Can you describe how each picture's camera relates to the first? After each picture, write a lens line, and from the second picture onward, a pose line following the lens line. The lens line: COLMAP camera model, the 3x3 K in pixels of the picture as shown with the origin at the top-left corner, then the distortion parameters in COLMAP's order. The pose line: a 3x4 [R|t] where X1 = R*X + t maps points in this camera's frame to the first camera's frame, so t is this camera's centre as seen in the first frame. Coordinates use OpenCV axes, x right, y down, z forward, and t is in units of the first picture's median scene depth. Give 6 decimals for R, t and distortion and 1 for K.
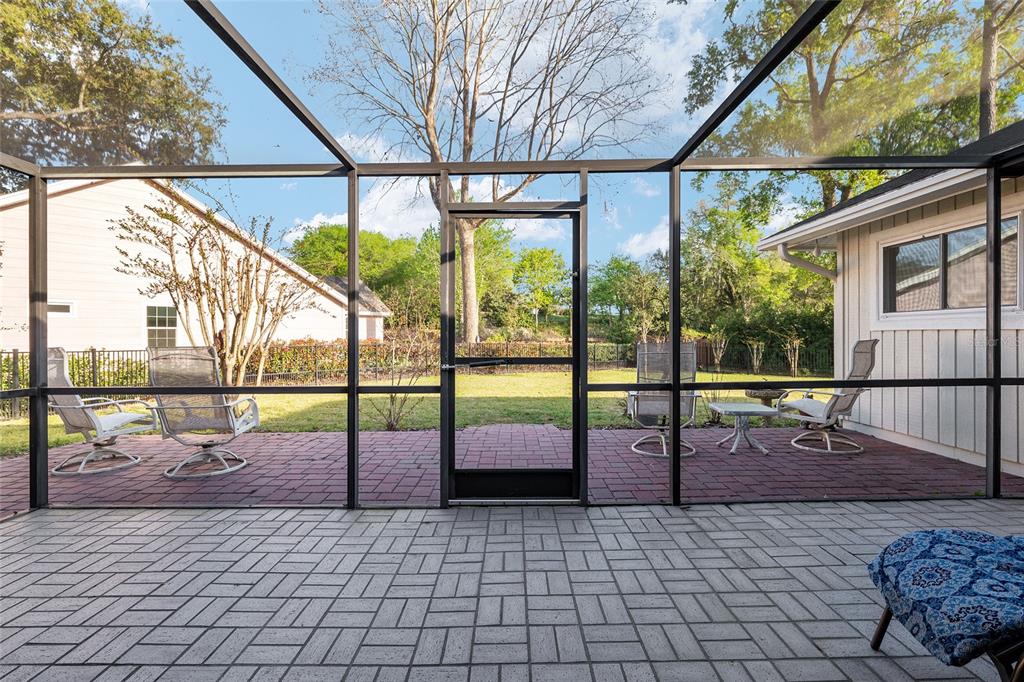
lens RADIAL K [[455.2, 0, 511.2], [0, 455.2, 337.5], [0, 0, 1]] dist [0.000551, 0.000241]
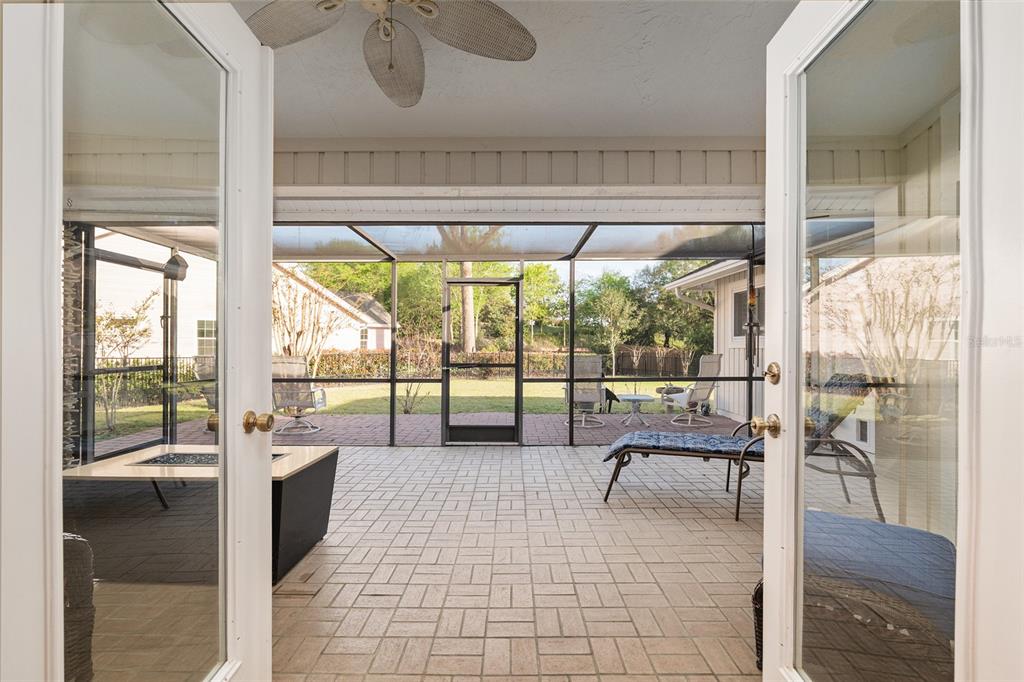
lens RADIAL K [[455.2, 0, 511.8], [0, 455.2, 345.6], [0, 0, 1]] dist [0.000551, 0.000241]
pose [[0.999974, 0.006859, -0.002348, 0.065121], [-0.006862, 0.999975, -0.001509, -0.012855], [0.002338, 0.001525, 0.999996, -0.413294]]
